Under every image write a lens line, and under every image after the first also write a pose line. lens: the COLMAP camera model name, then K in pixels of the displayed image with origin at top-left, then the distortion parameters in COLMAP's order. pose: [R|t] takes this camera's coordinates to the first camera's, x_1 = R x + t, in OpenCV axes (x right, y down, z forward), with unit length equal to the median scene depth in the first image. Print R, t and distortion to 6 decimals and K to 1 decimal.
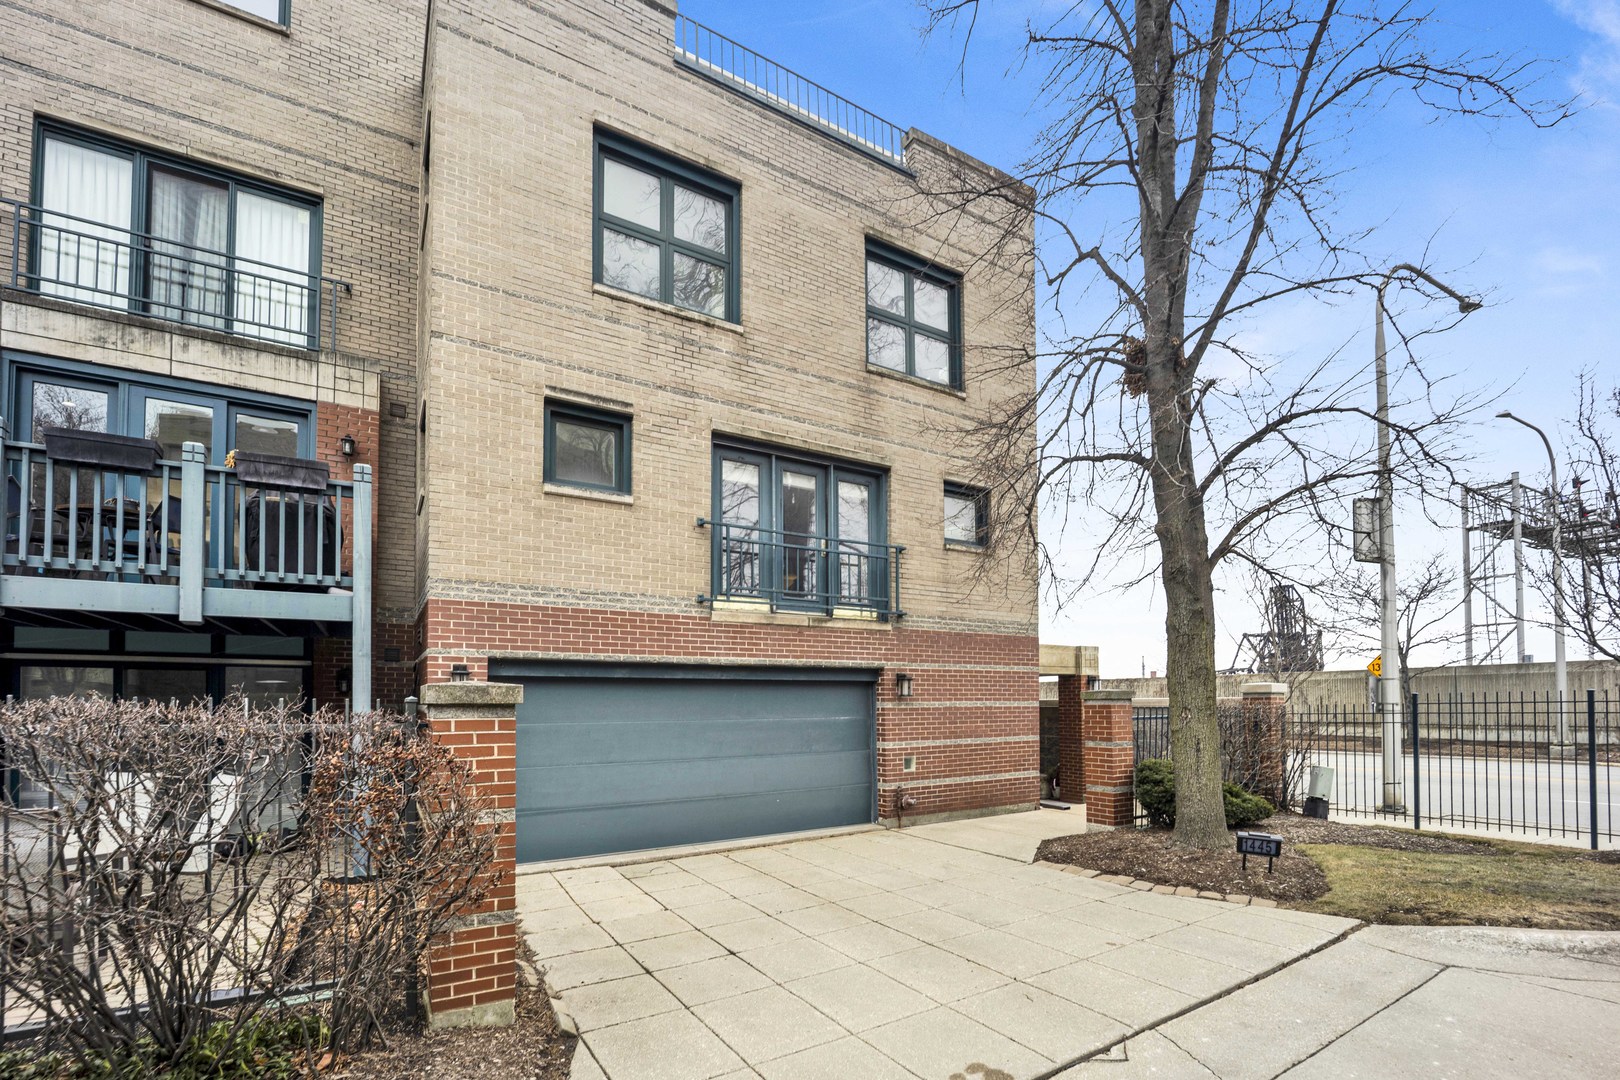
lens RADIAL K [[706.8, 0, 807.8], [0, 706.8, 691.3], [0, 0, 1]] dist [-0.010759, -0.000526]
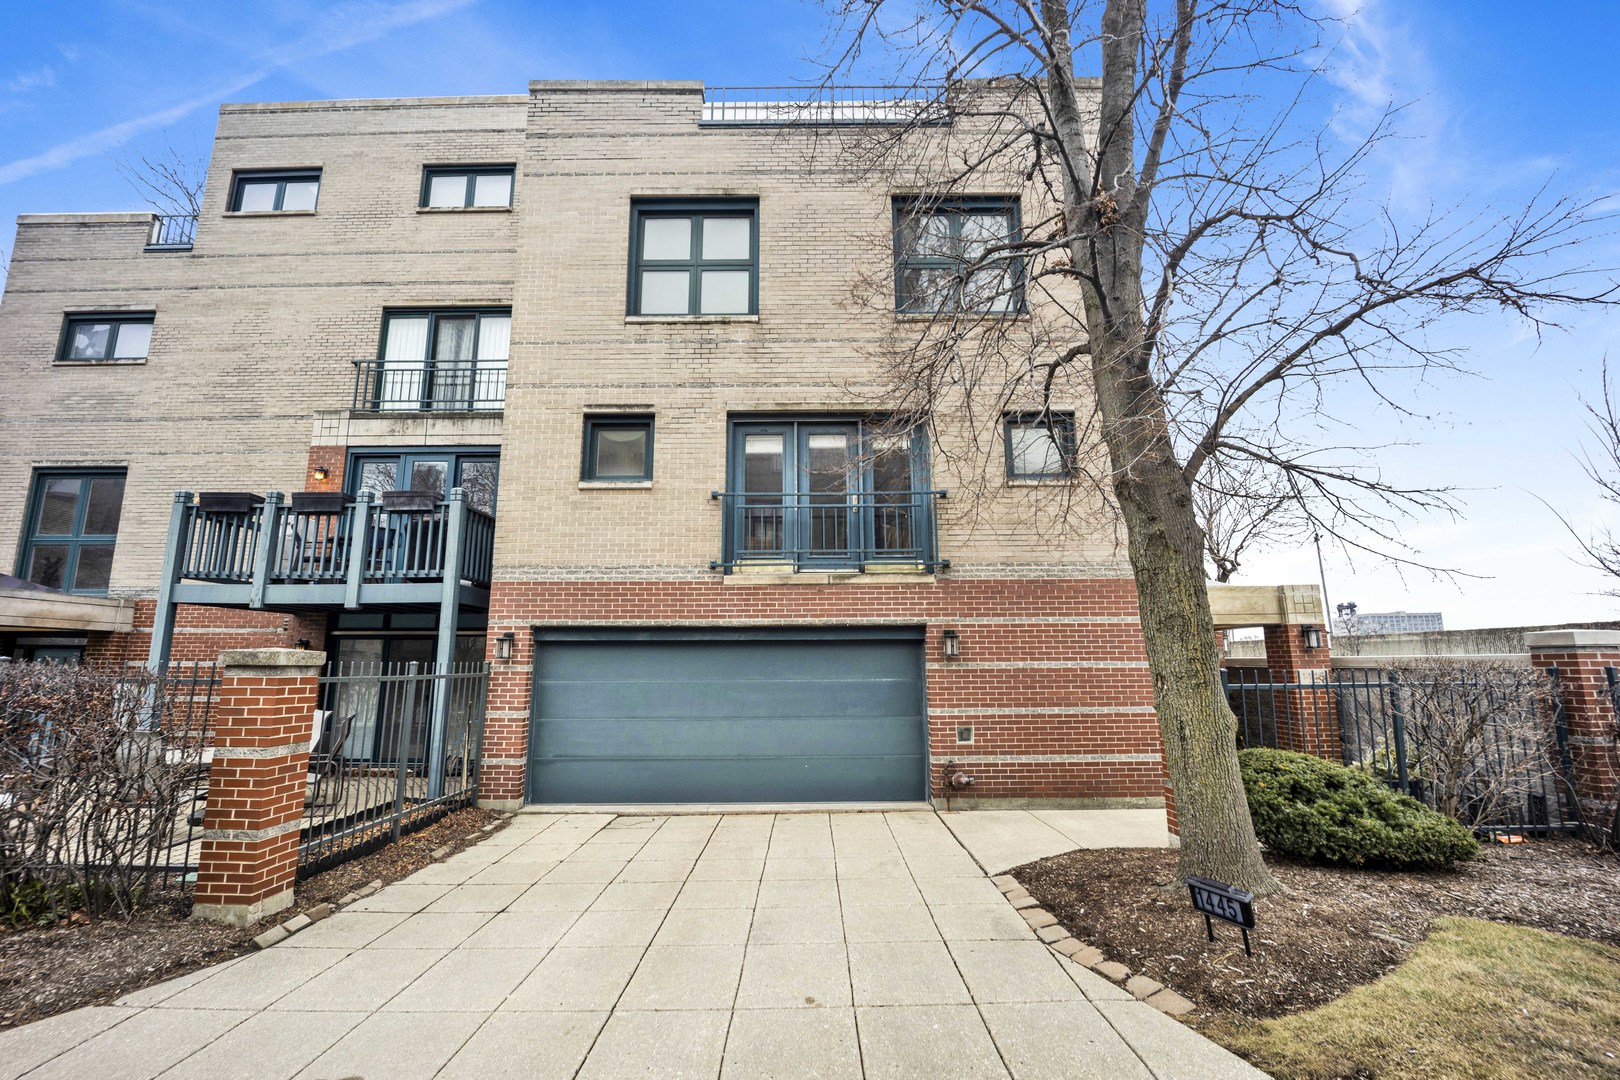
lens RADIAL K [[671.4, 0, 811.4], [0, 671.4, 548.7], [0, 0, 1]] dist [-0.013267, -0.000077]
pose [[0.853151, -0.084990, -0.514695, 0.501897], [0.008448, 0.988761, -0.149267, -0.002104], [0.521596, 0.122999, 0.844280, 0.214770]]
